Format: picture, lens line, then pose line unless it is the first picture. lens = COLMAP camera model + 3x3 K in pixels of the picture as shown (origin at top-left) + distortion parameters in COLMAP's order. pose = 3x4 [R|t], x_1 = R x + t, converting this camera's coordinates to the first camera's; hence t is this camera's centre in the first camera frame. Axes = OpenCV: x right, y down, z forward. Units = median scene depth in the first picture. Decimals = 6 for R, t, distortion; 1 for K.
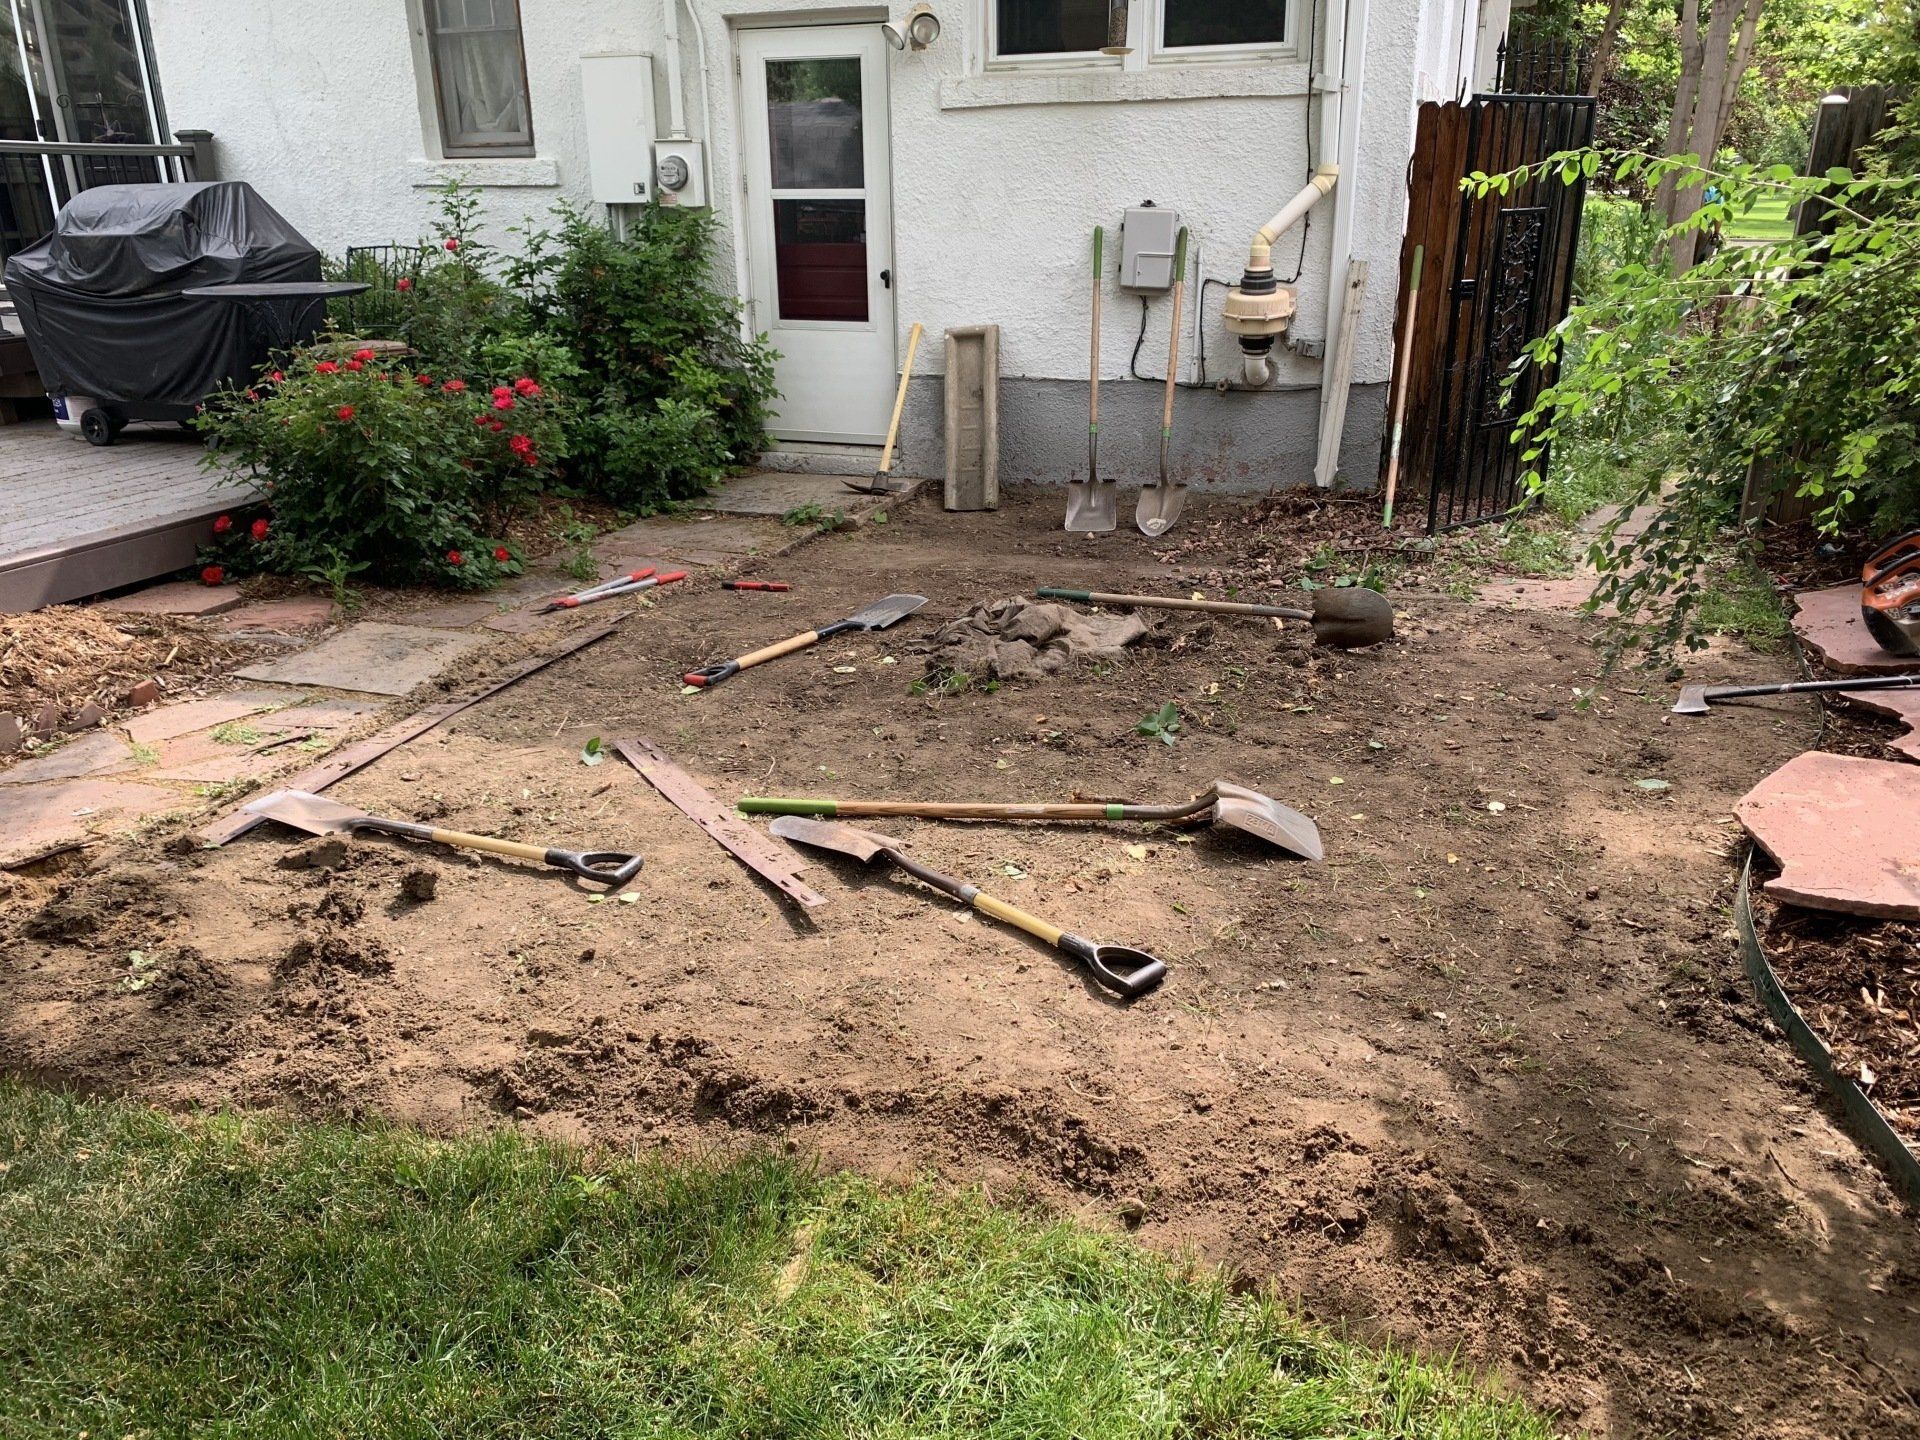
lens RADIAL K [[1445.5, 0, 951.0], [0, 1445.5, 712.6], [0, 0, 1]] dist [0.005150, 0.003627]
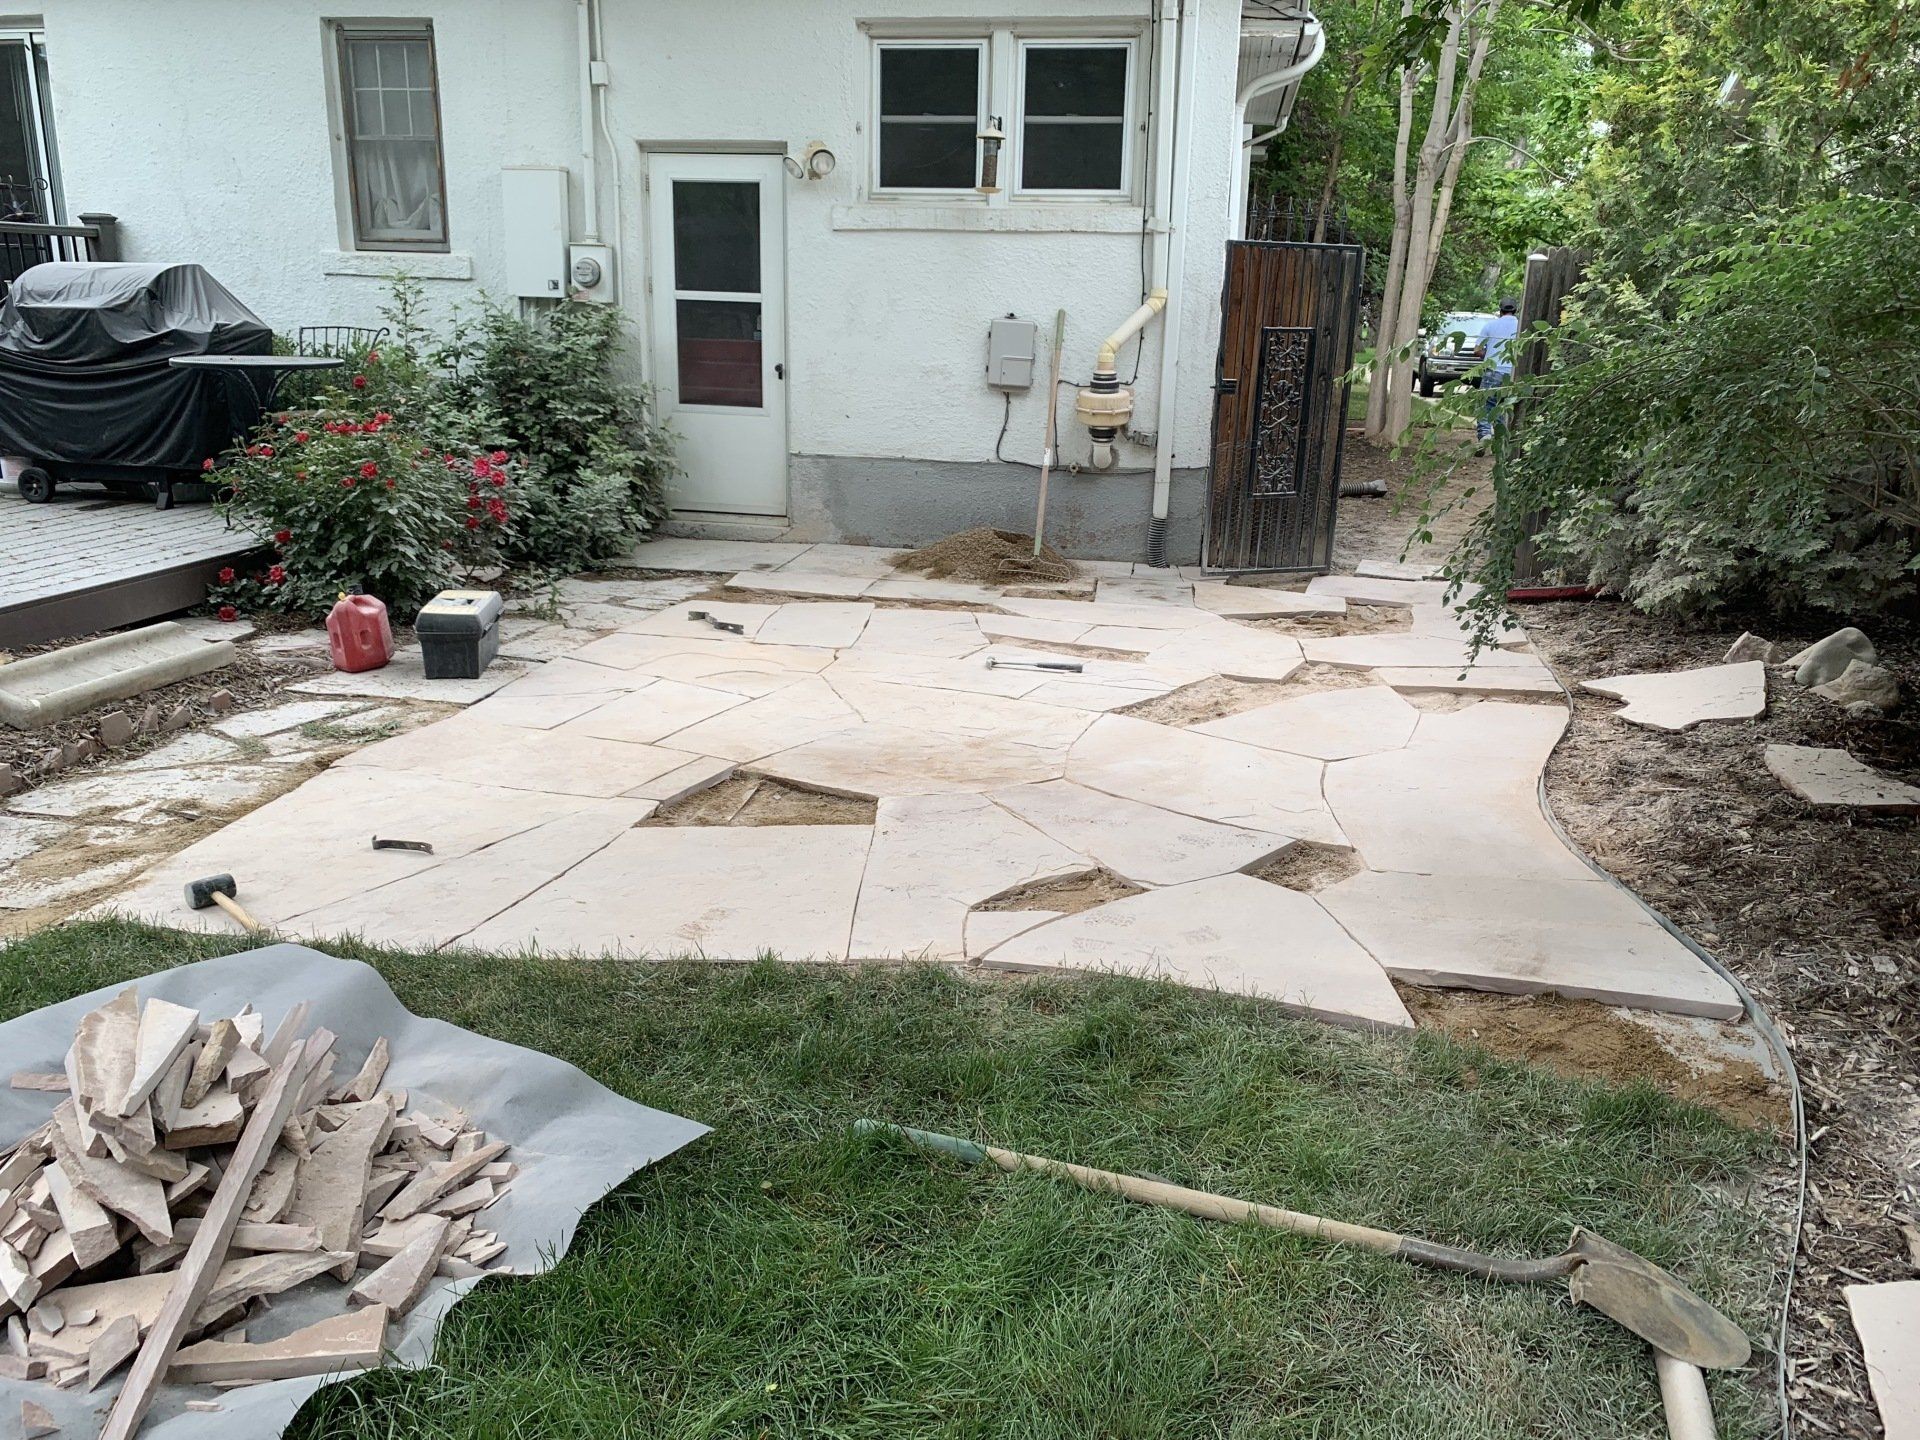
lens RADIAL K [[1462.6, 0, 968.6], [0, 1462.6, 712.1], [0, 0, 1]] dist [-0.000569, 0.001927]
pose [[0.983161, -0.011420, 0.182387, -0.116216], [0.025088, 0.997030, -0.072813, 0.057321], [-0.181013, 0.076163, 0.980527, -0.141006]]
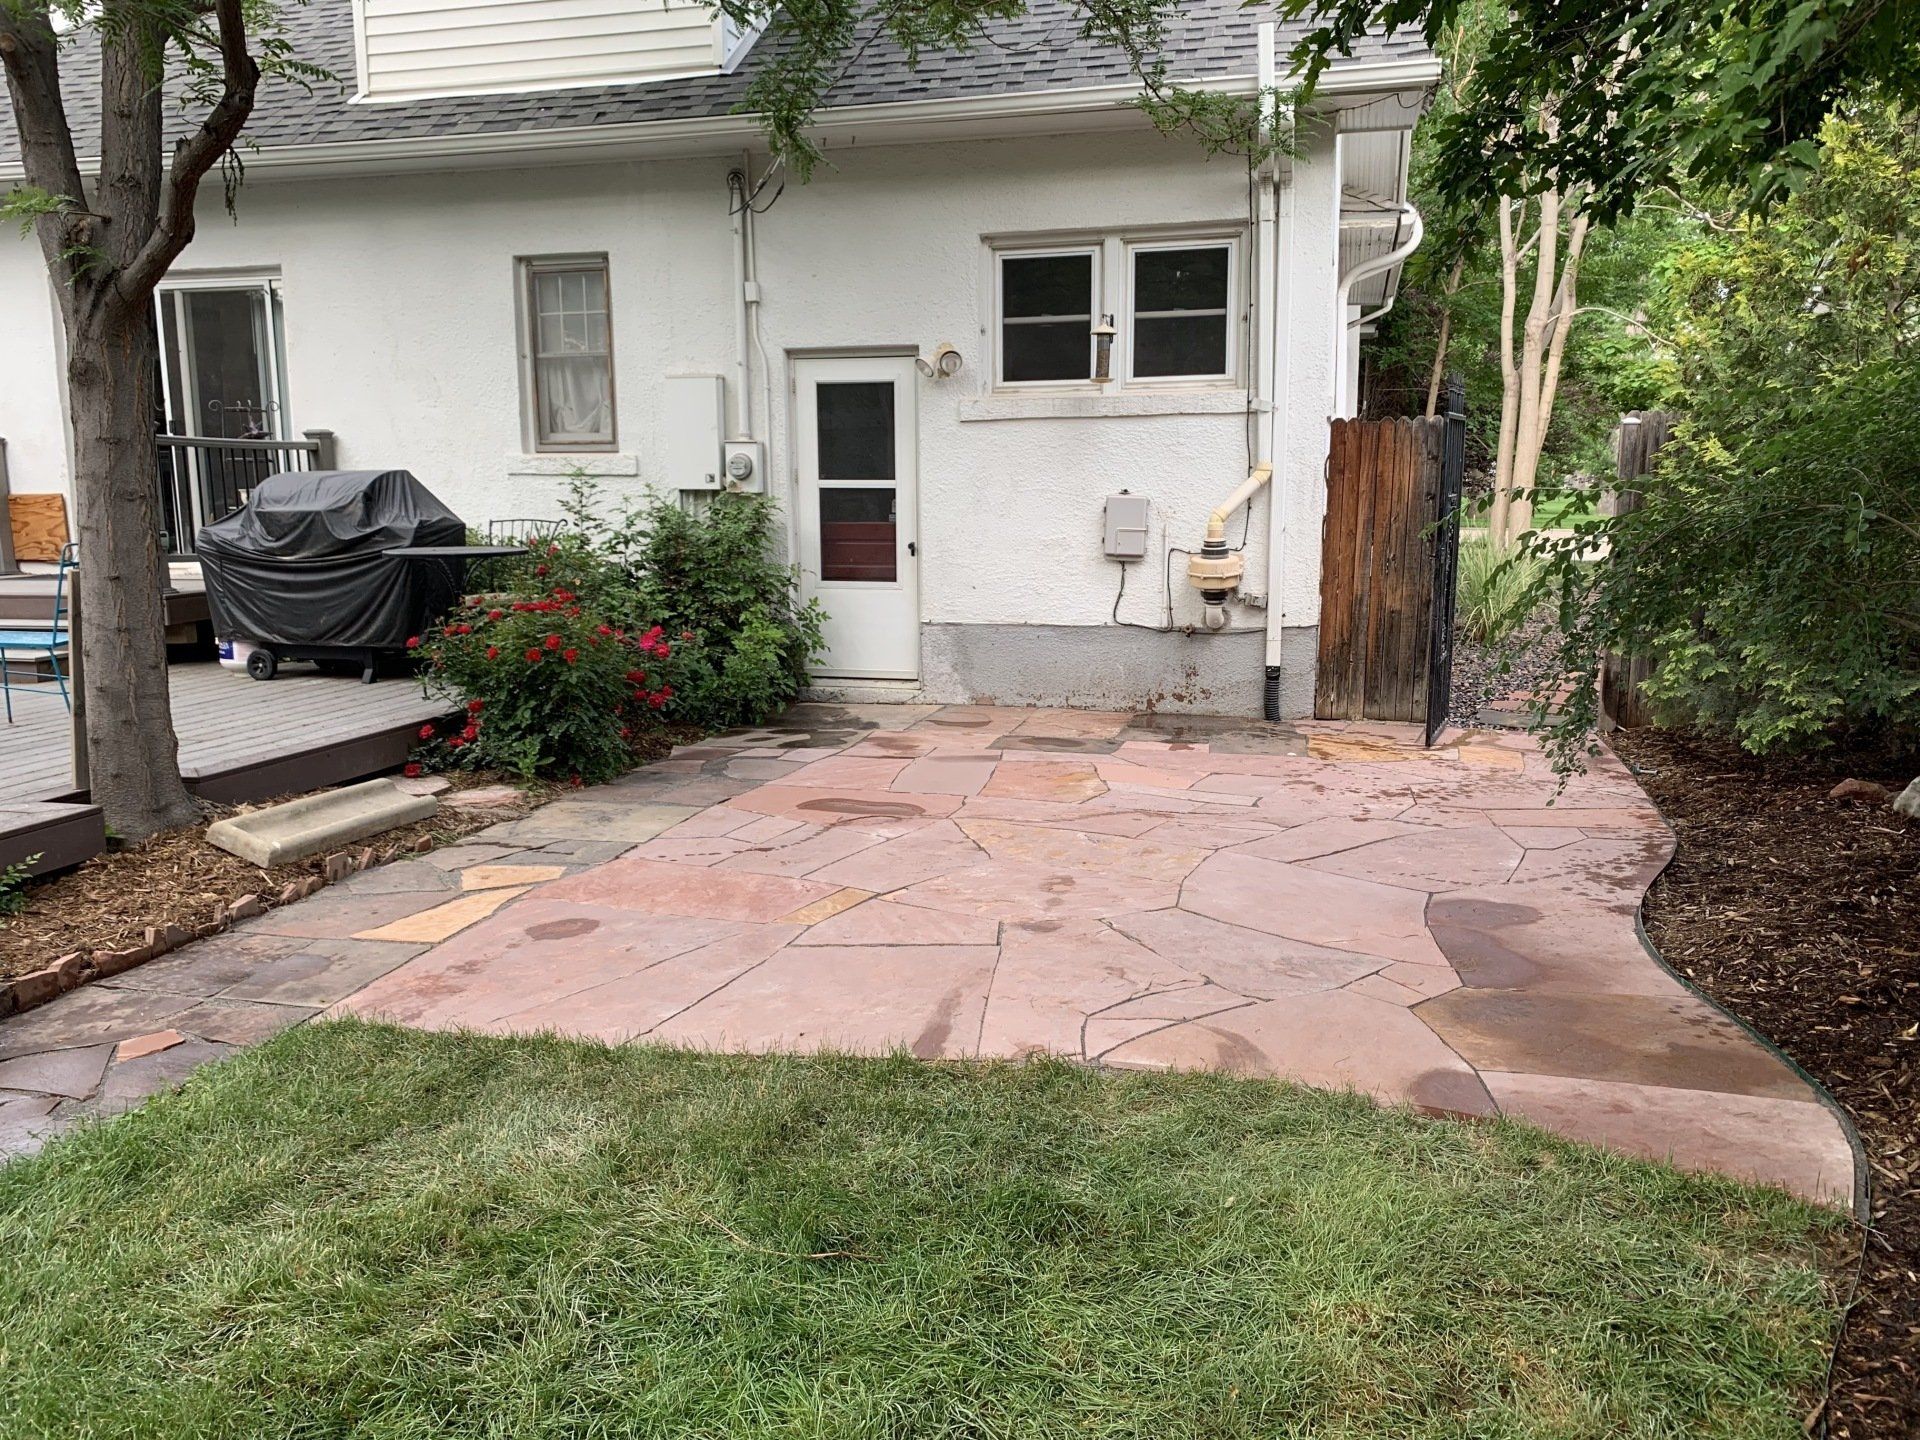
lens RADIAL K [[1446.1, 0, 960.0], [0, 1446.1, 720.0], [0, 0, 1]] dist [0.012924, -0.008739]
pose [[0.996022, -0.008566, 0.088692, -0.120287], [0.024907, 0.982456, -0.184823, 0.077223], [-0.085553, 0.186297, 0.978762, -0.195323]]
